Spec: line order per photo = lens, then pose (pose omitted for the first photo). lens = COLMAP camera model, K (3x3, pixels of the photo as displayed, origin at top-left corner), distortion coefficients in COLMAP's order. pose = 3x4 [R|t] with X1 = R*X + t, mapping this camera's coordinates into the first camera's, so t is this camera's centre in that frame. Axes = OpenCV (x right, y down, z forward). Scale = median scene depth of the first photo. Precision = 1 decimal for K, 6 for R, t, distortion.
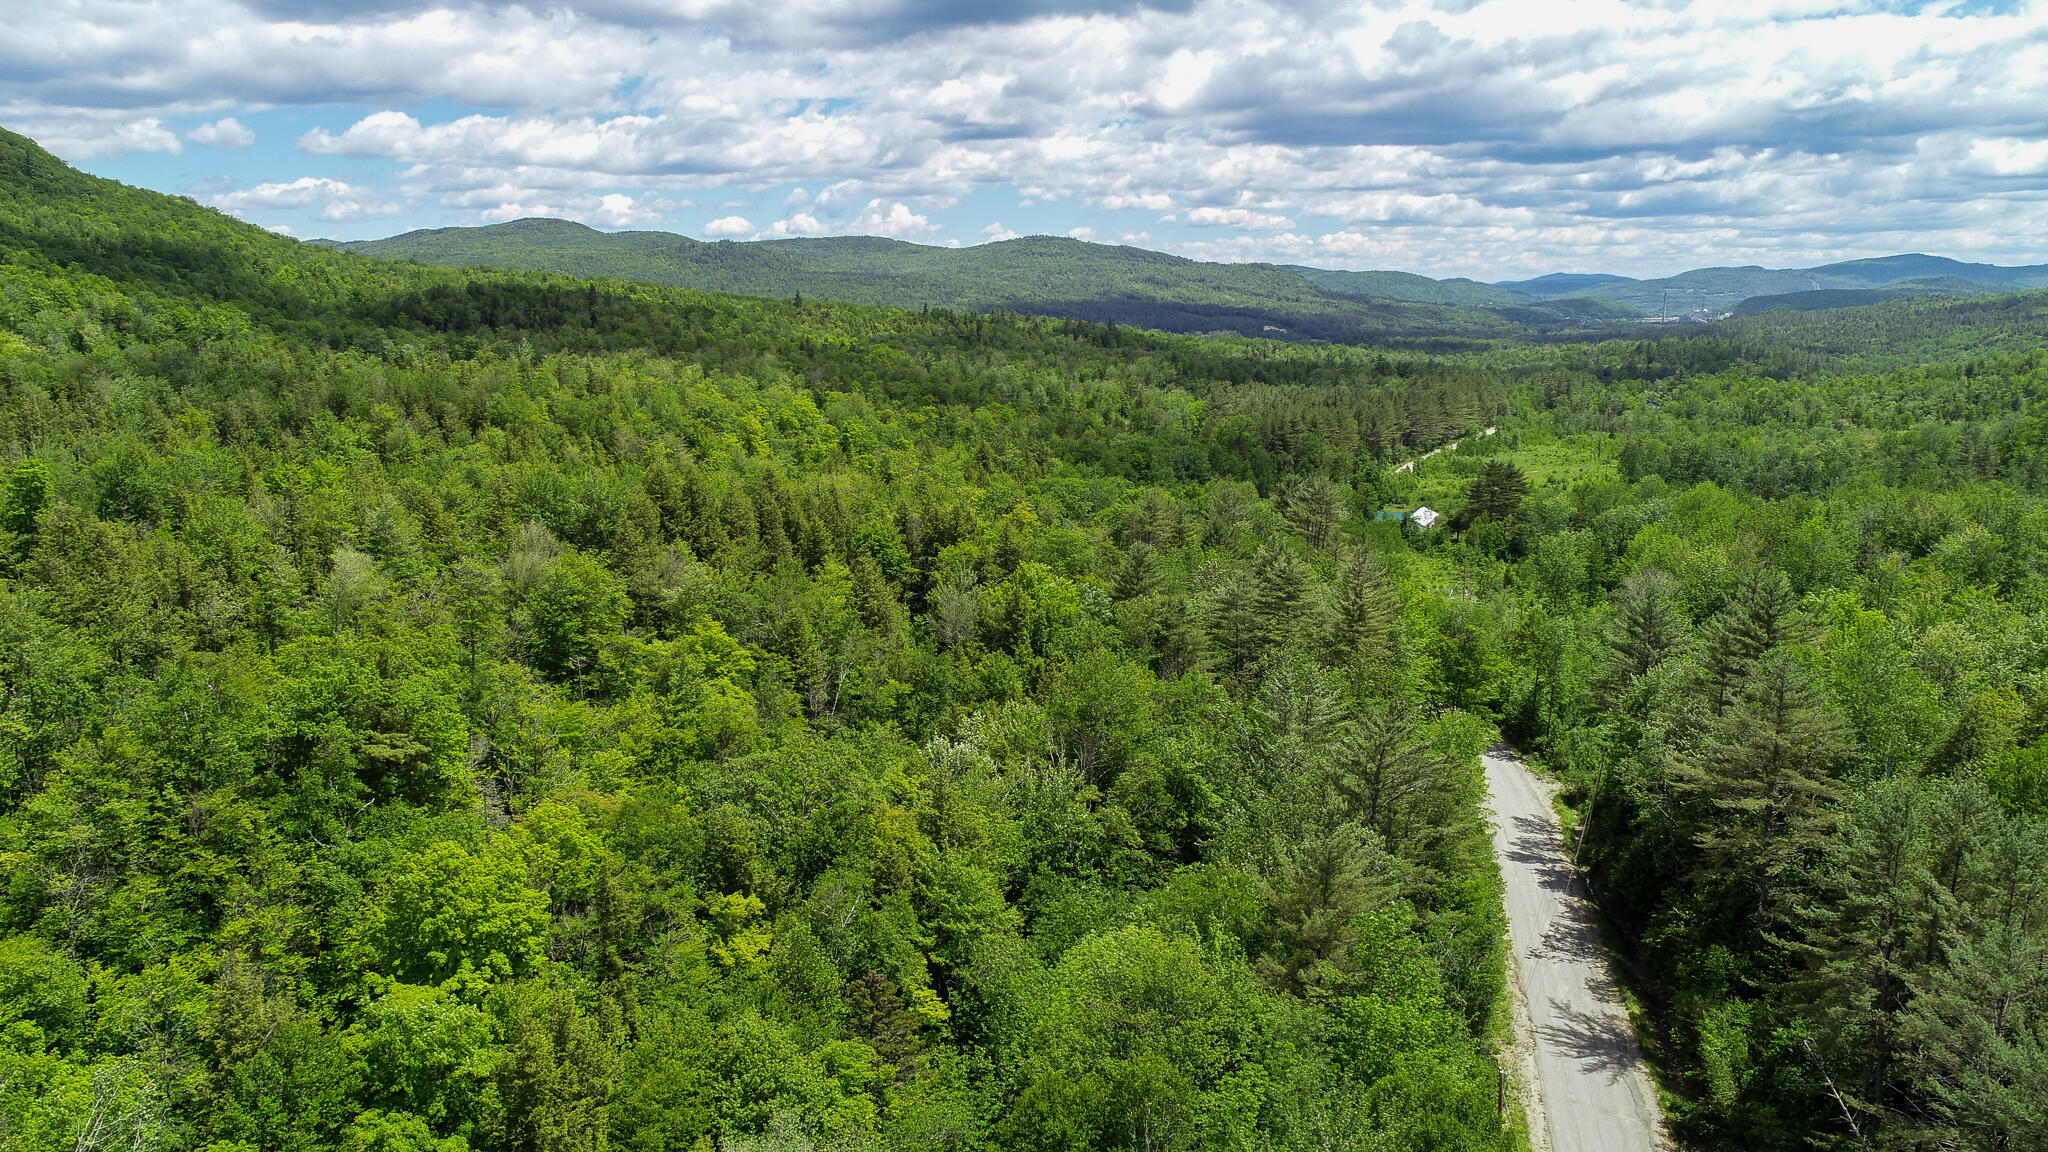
lens RADIAL K [[1408.8, 0, 1024.0], [0, 1408.8, 576.0], [0, 0, 1]] dist [0.015218, 0.003172]
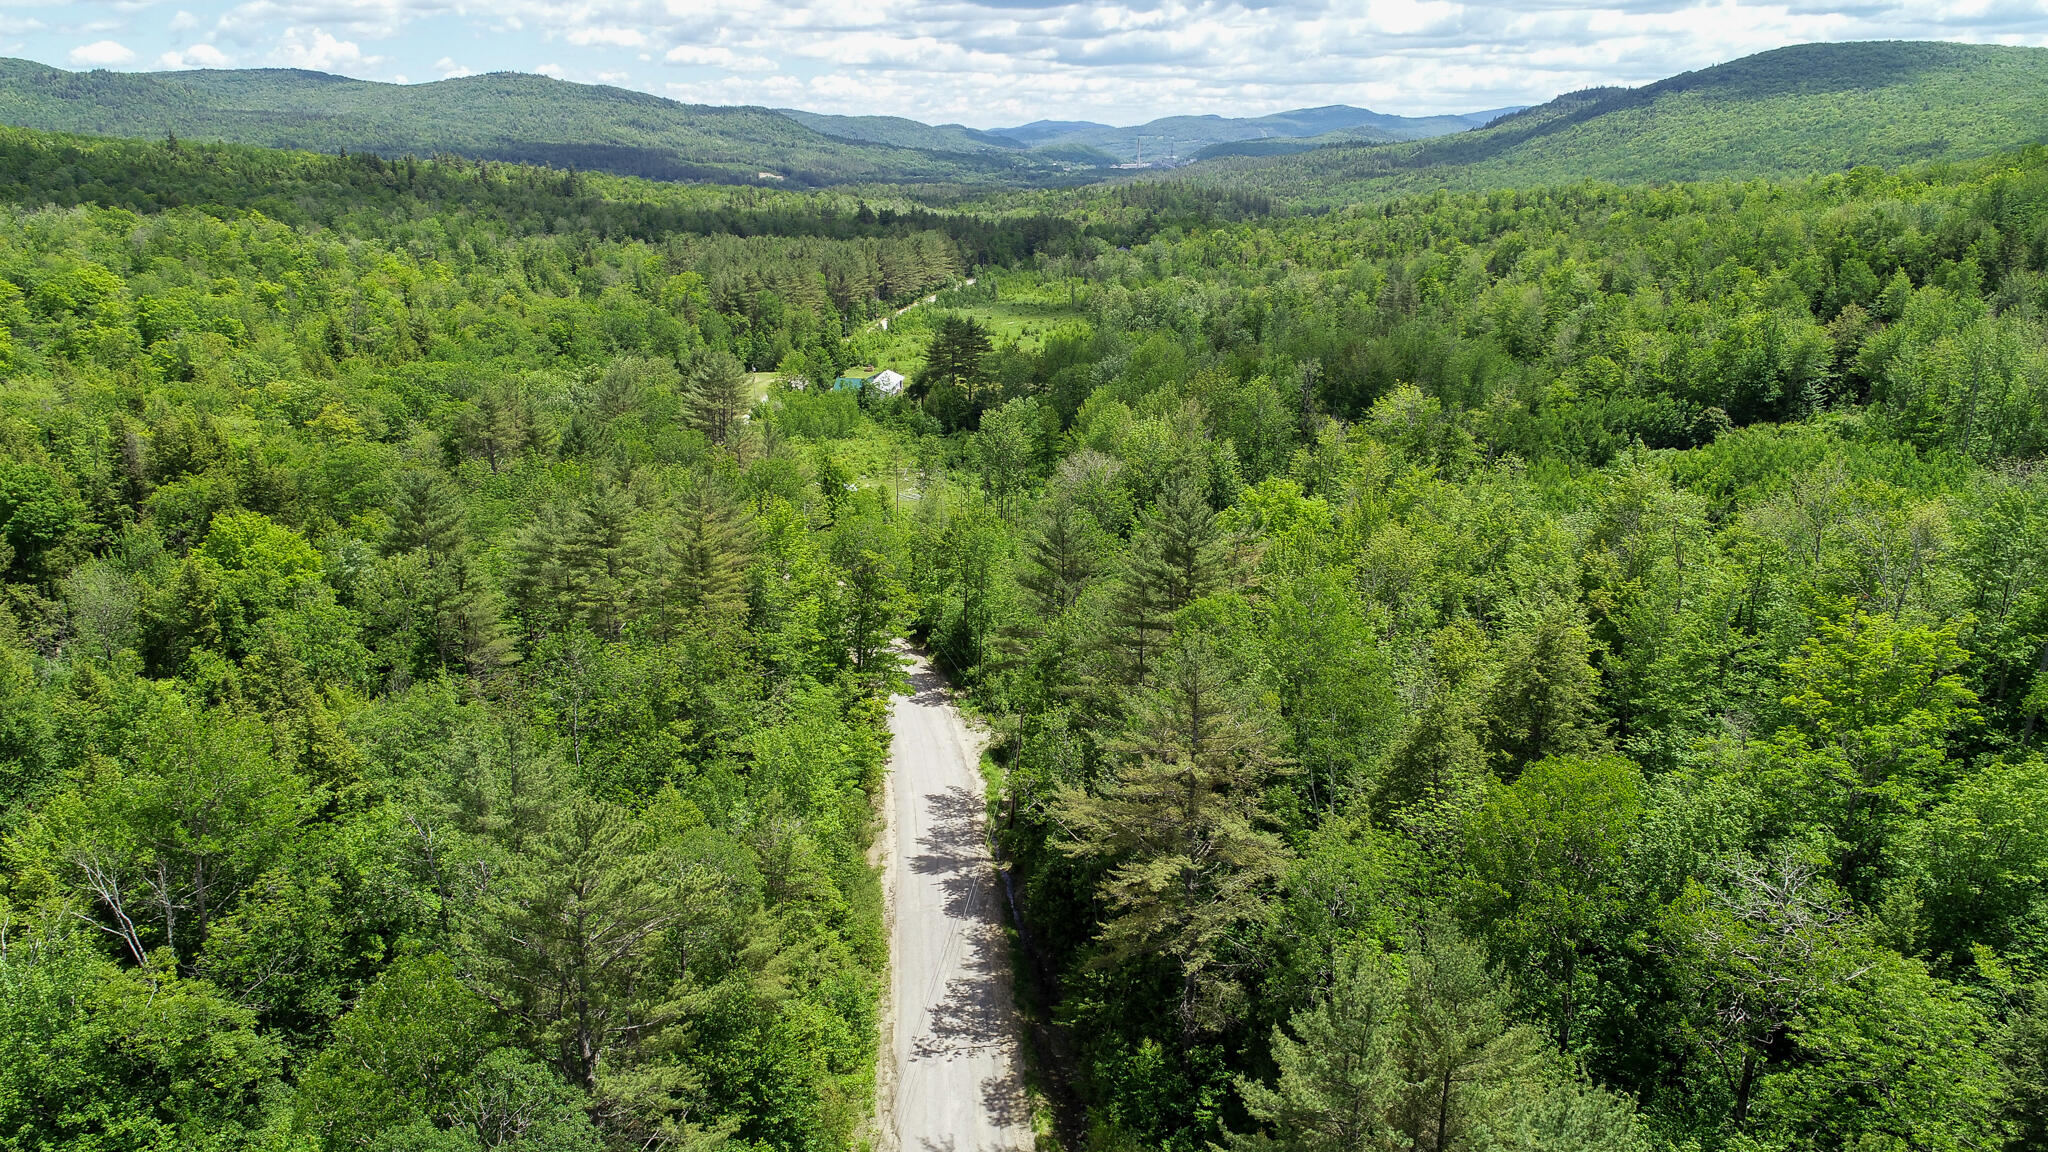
lens RADIAL K [[1433.4, 0, 1024.0], [0, 1433.4, 576.0], [0, 0, 1]] dist [0.005038, 0.003280]
pose [[0.941664, -0.097053, 0.322258, 0.084727], [0.064909, 0.991913, 0.109062, -0.019025], [-0.330236, -0.081783, 0.940349, 0.135727]]
